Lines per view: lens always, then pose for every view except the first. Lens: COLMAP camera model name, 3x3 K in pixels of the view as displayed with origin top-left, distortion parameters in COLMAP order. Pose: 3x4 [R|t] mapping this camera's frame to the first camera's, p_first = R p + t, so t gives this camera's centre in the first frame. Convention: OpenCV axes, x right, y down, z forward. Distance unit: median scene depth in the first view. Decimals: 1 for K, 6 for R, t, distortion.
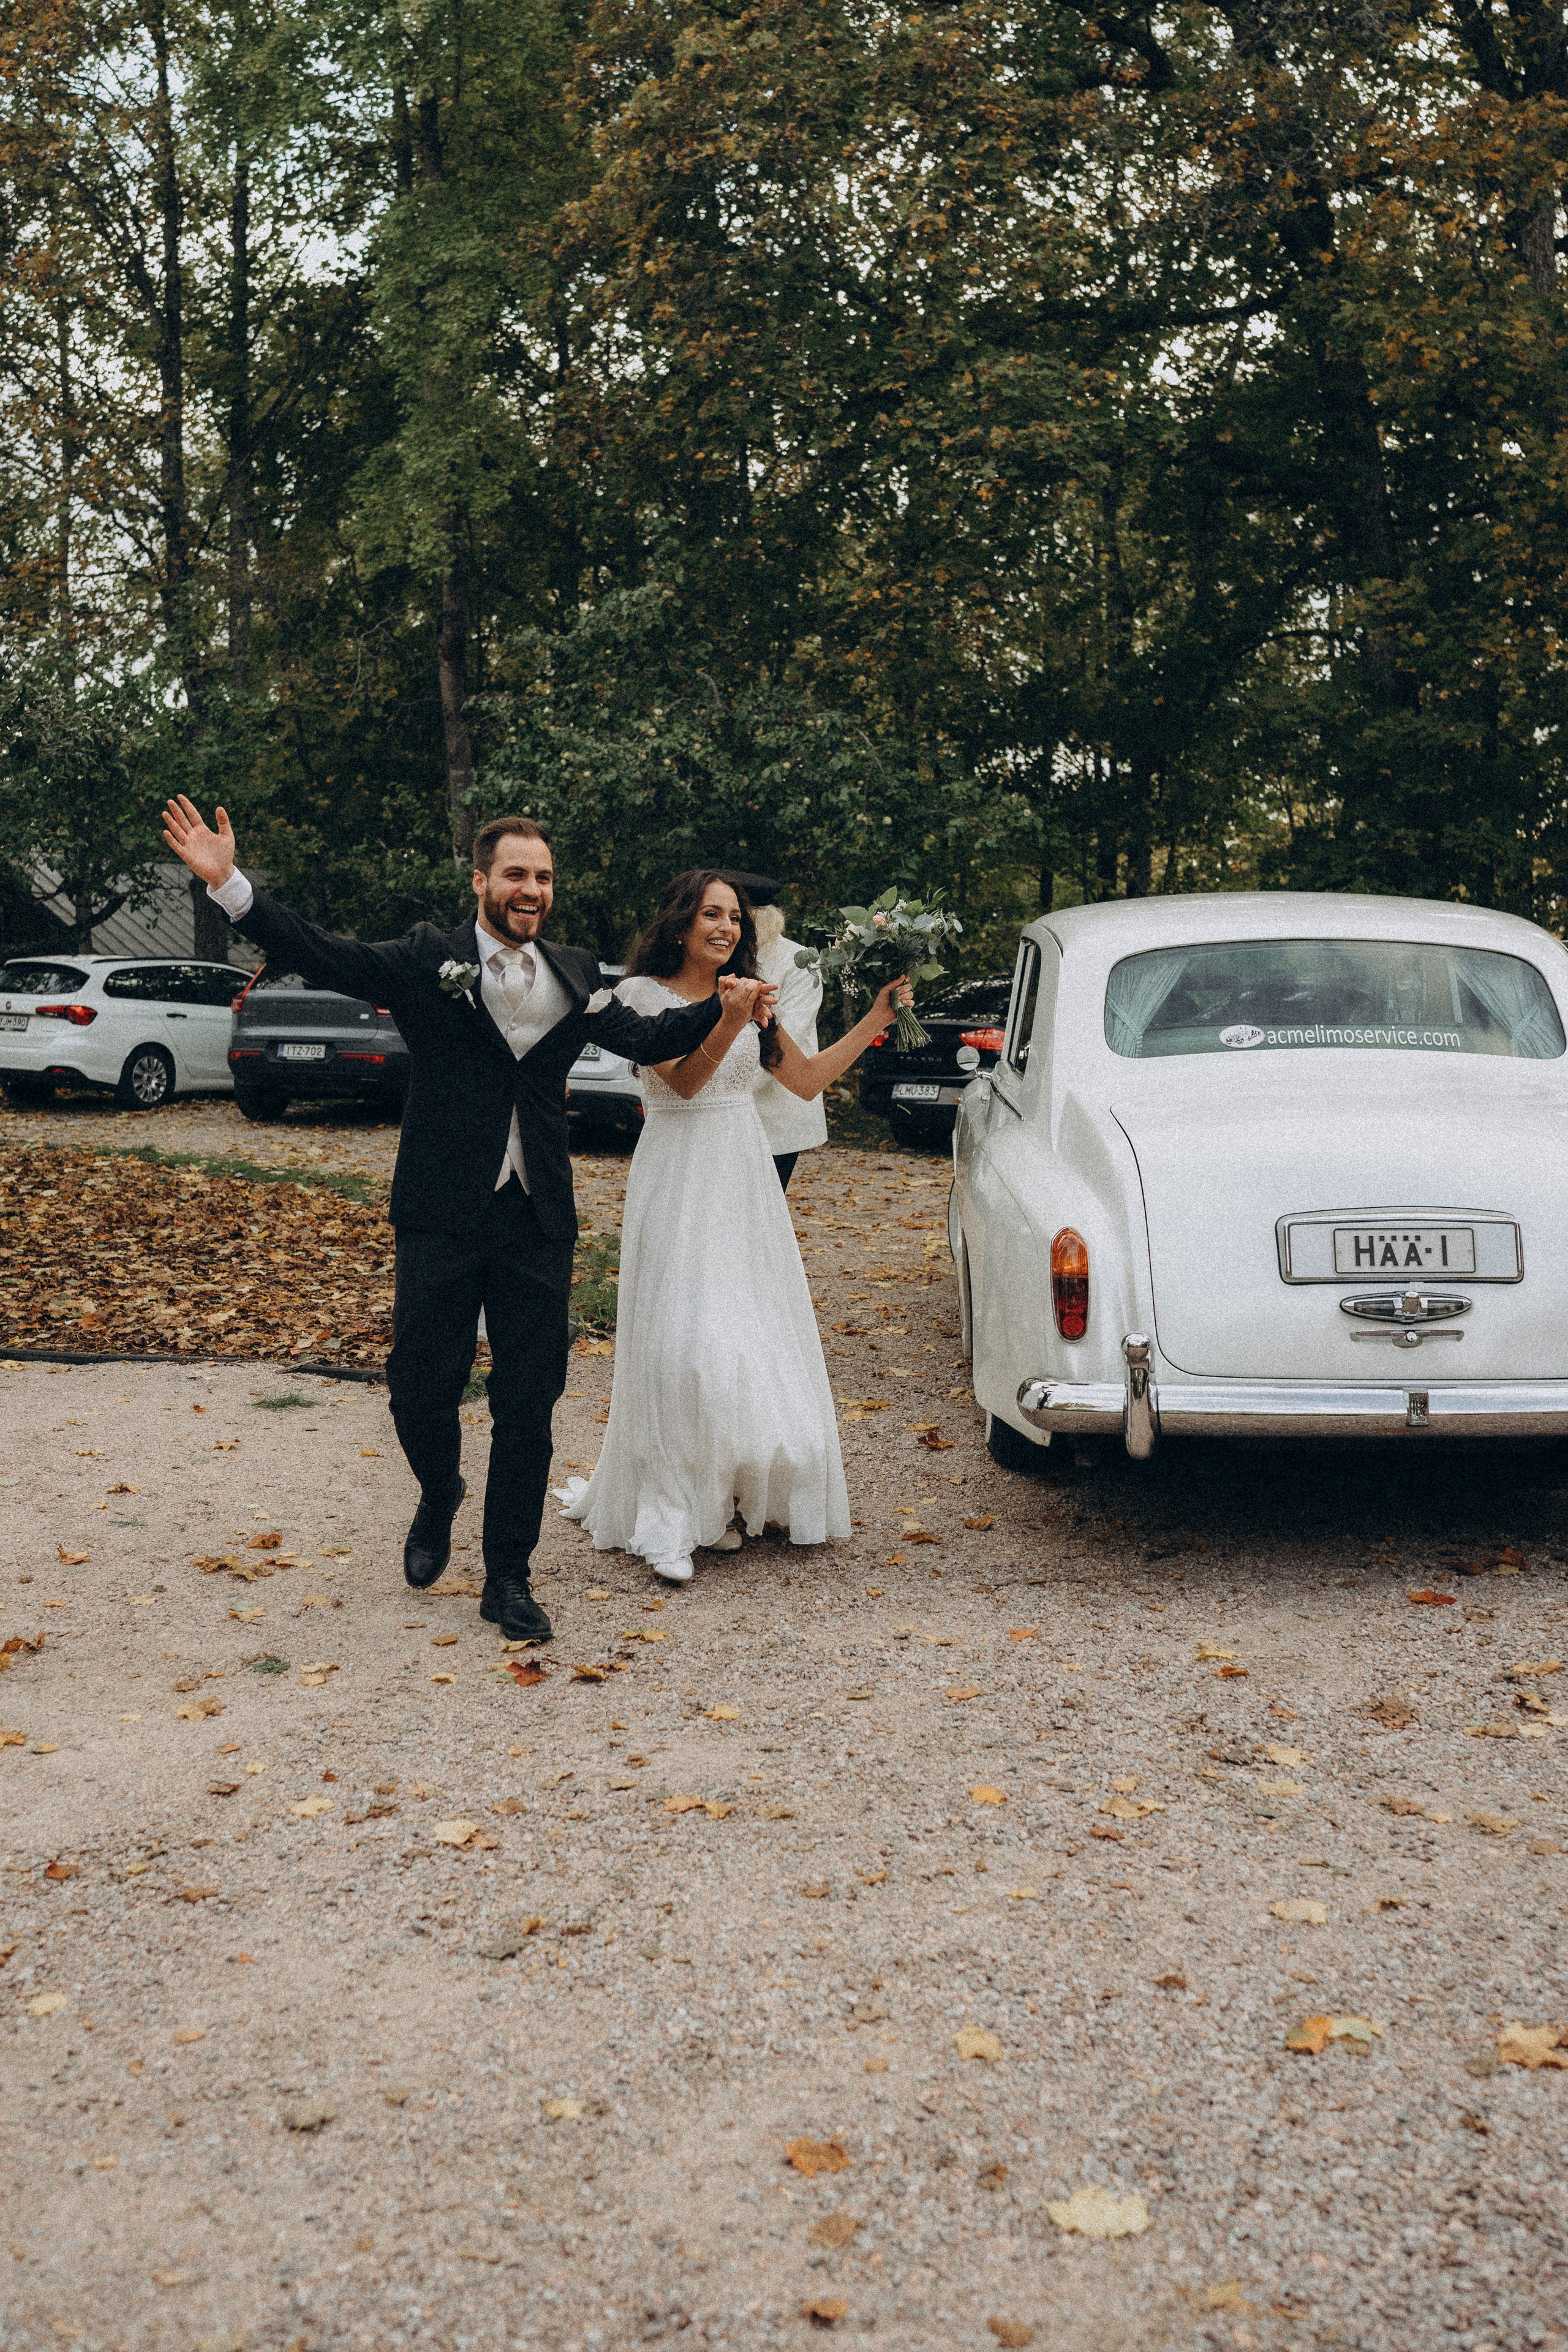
lens RADIAL K [[2213.8, 0, 797.1], [0, 2213.8, 1171.0], [0, 0, 1]] dist [0.012752, -0.042923]
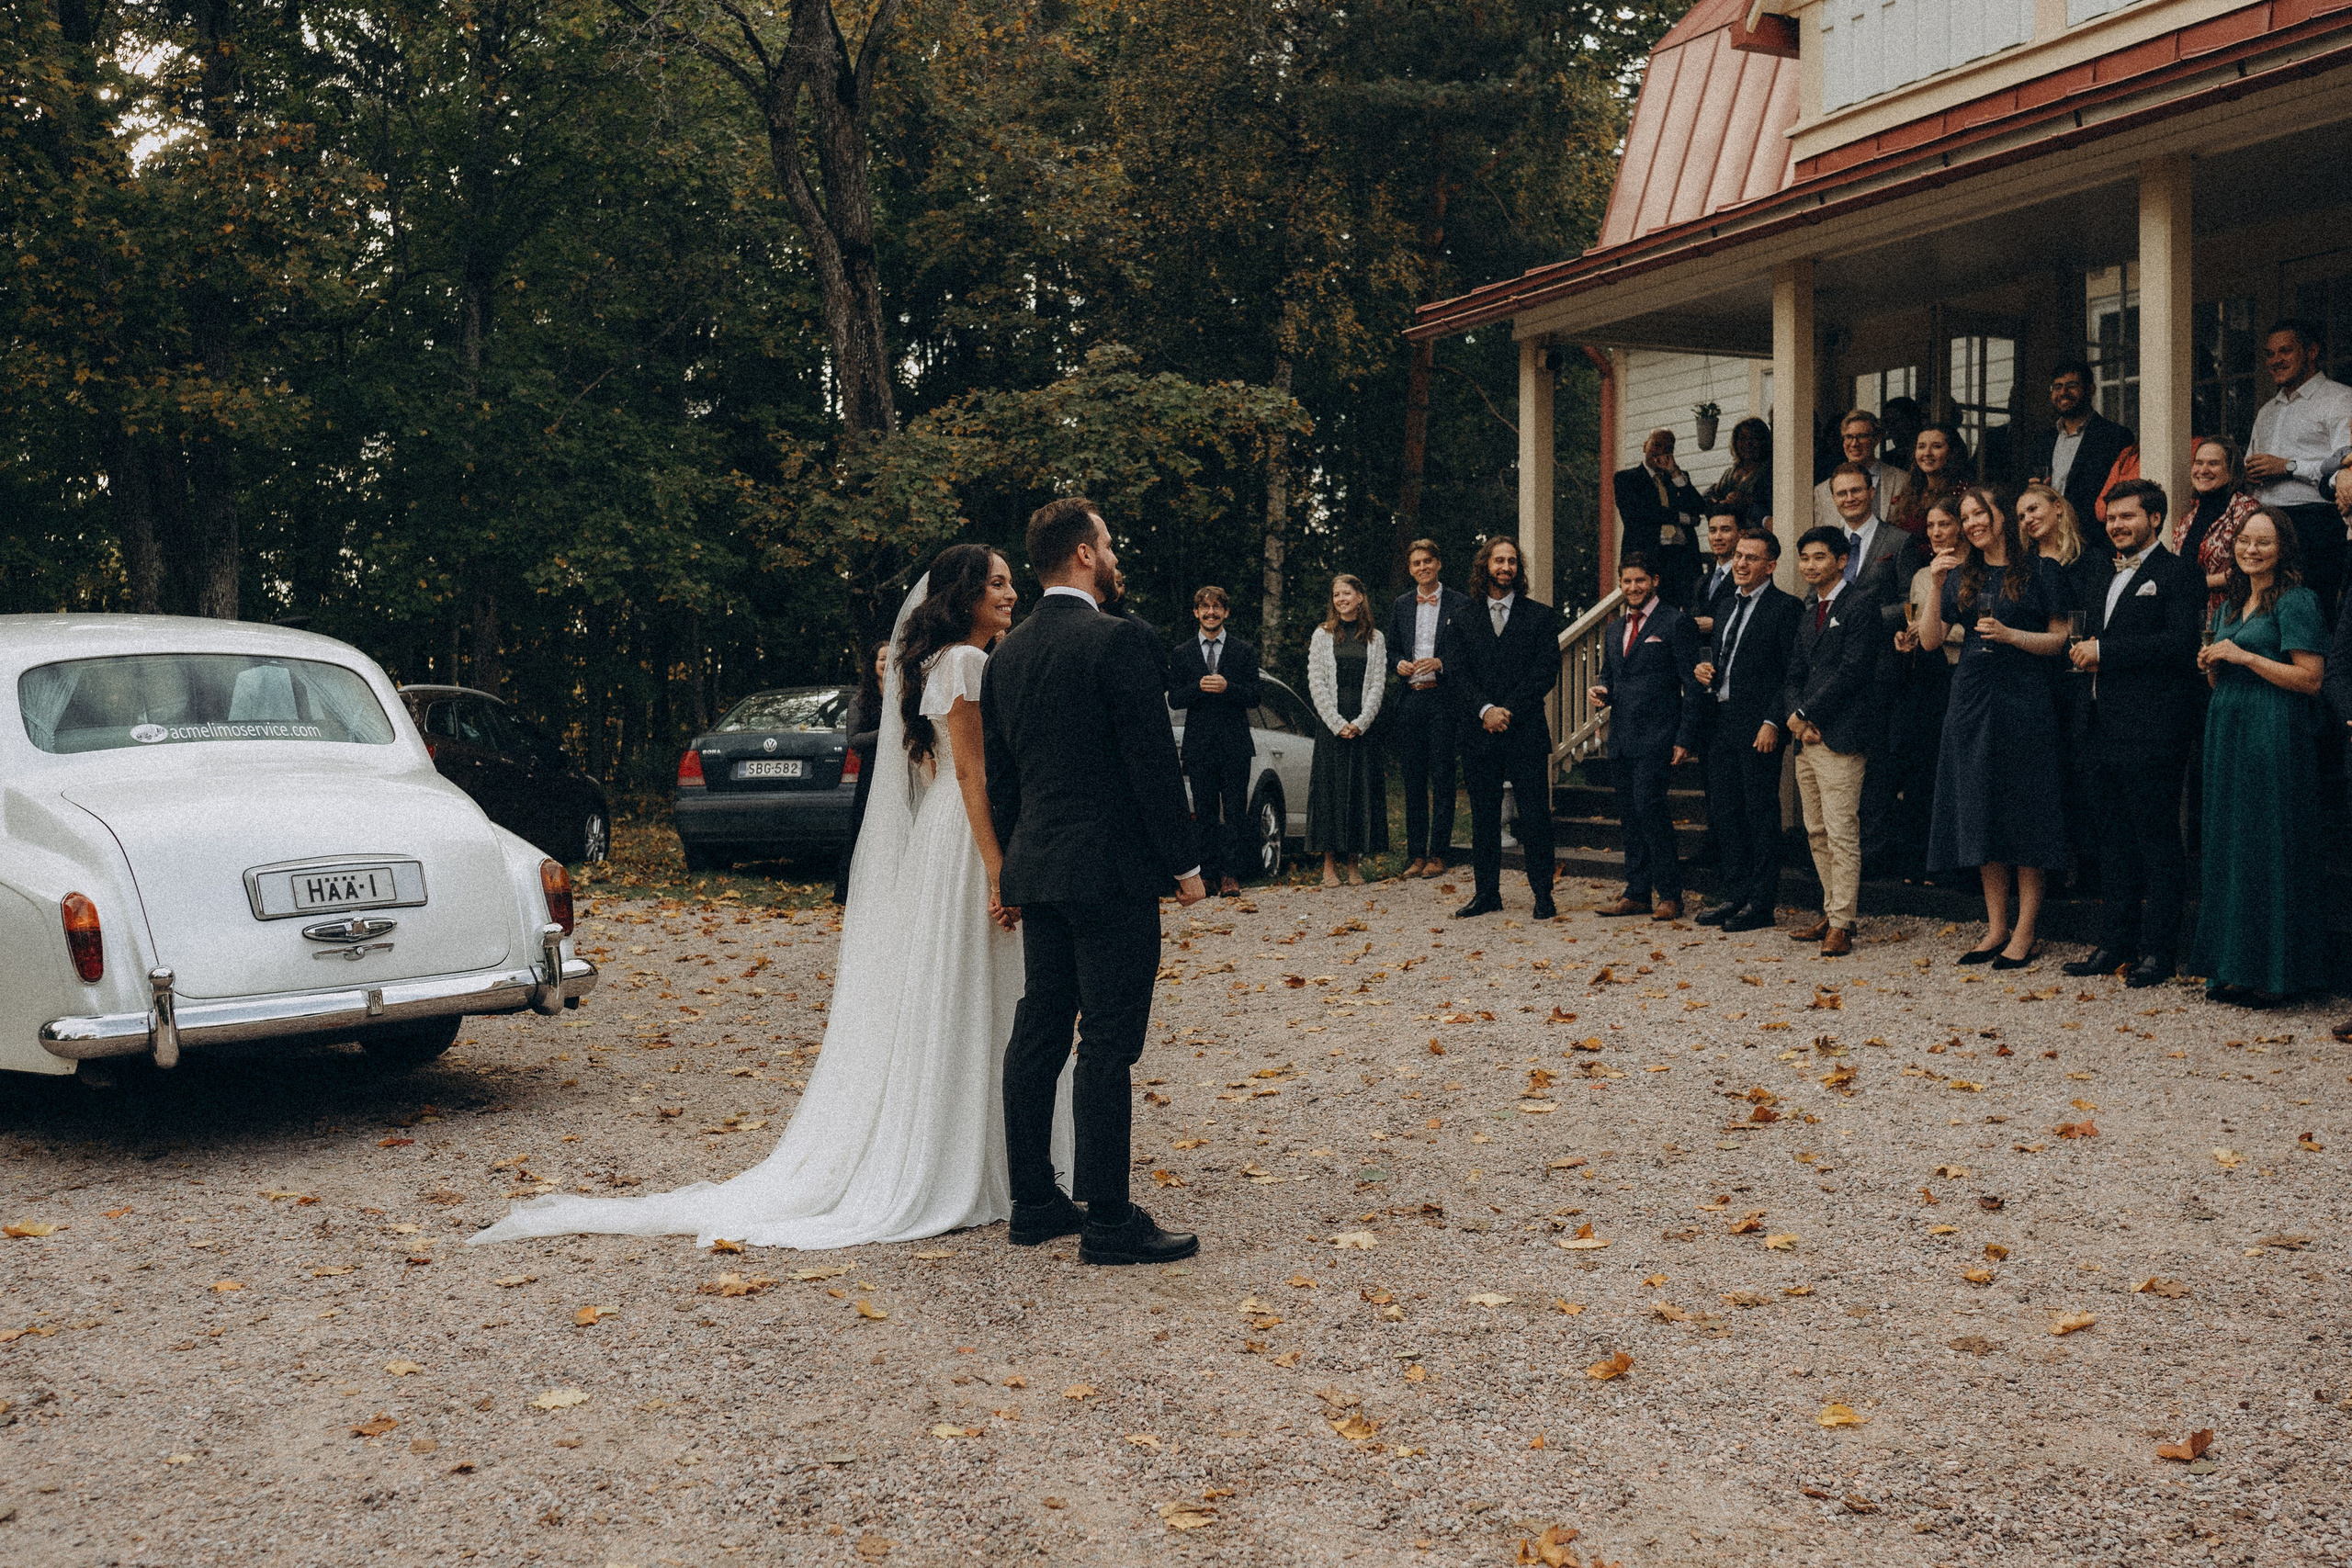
lens RADIAL K [[2230.2, 0, 1183.1], [0, 2230.2, 800.9], [0, 0, 1]] dist [-0.070686, -0.003382]
pose [[0.654871, -0.044460, 0.754432, -0.387951], [0.074234, 0.997225, -0.005669, 0.028765], [-0.752086, 0.059717, 0.656354, -0.241432]]
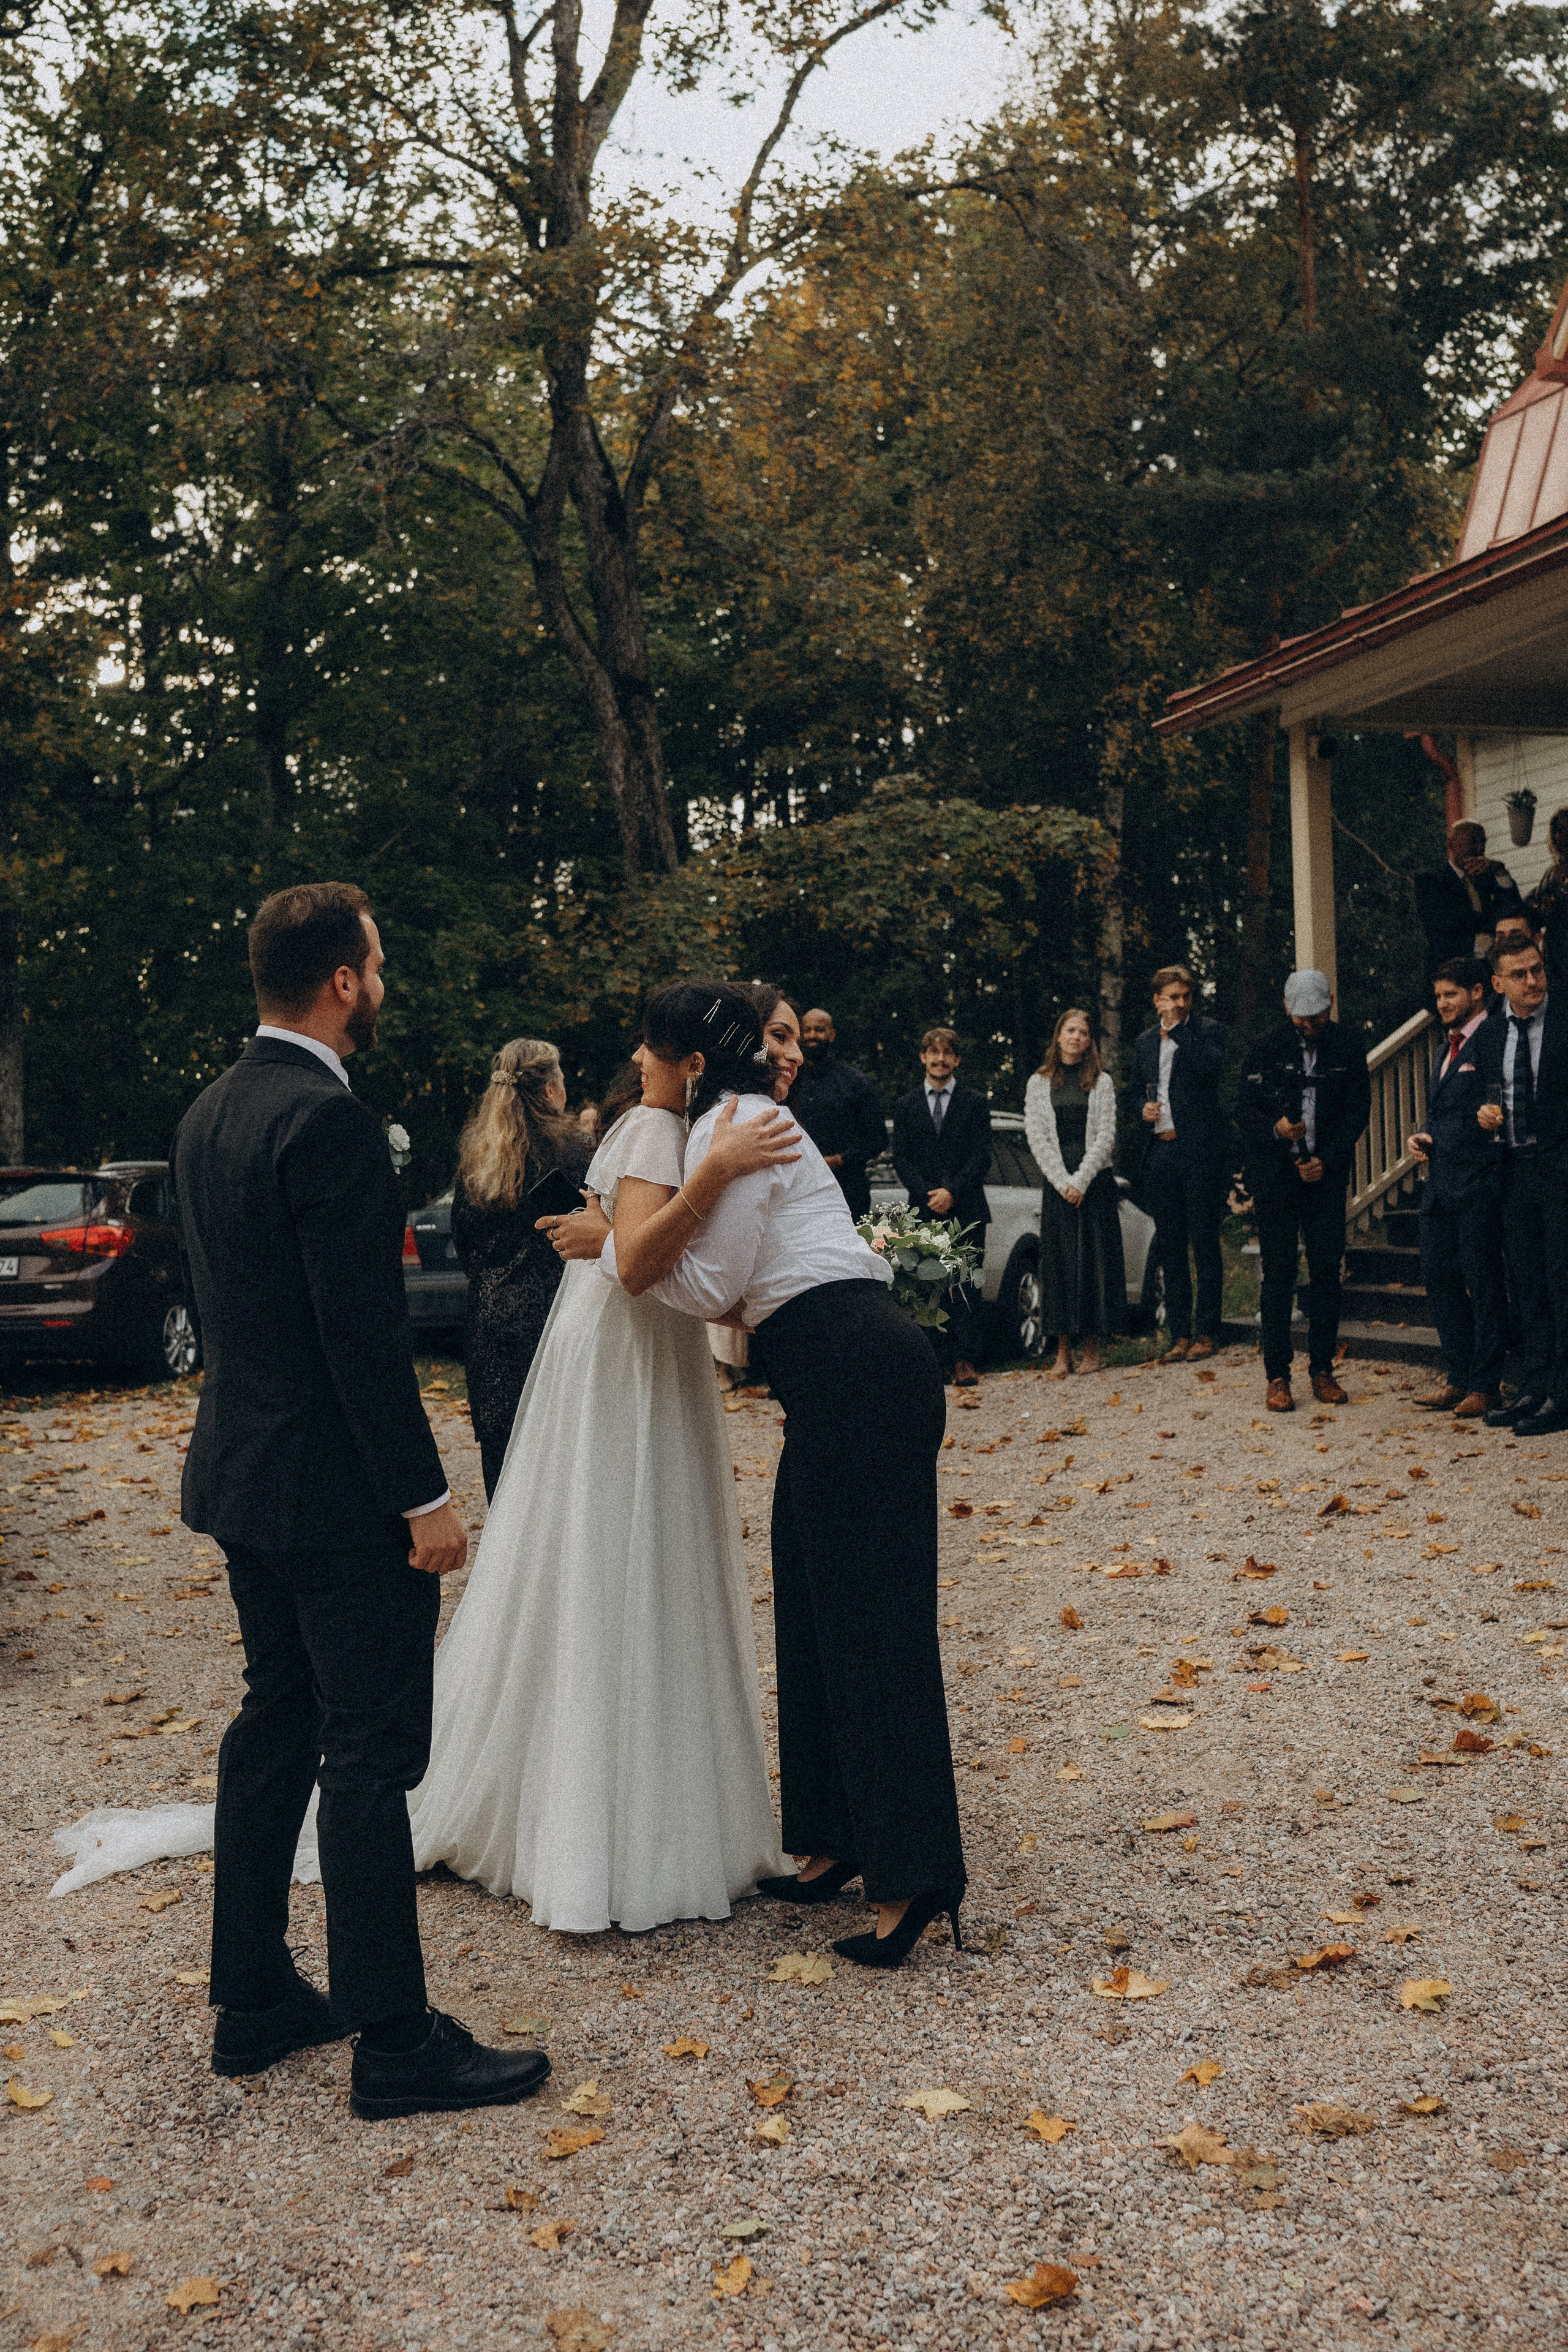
lens RADIAL K [[2233.6, 0, 796.8], [0, 2233.6, 1171.4], [0, 0, 1]] dist [-0.072002, 0.016006]
pose [[0.749146, -0.037197, 0.661360, -0.026713], [0.095390, 0.994073, -0.052141, 0.017163], [-0.655501, 0.102149, 0.748254, -0.165368]]
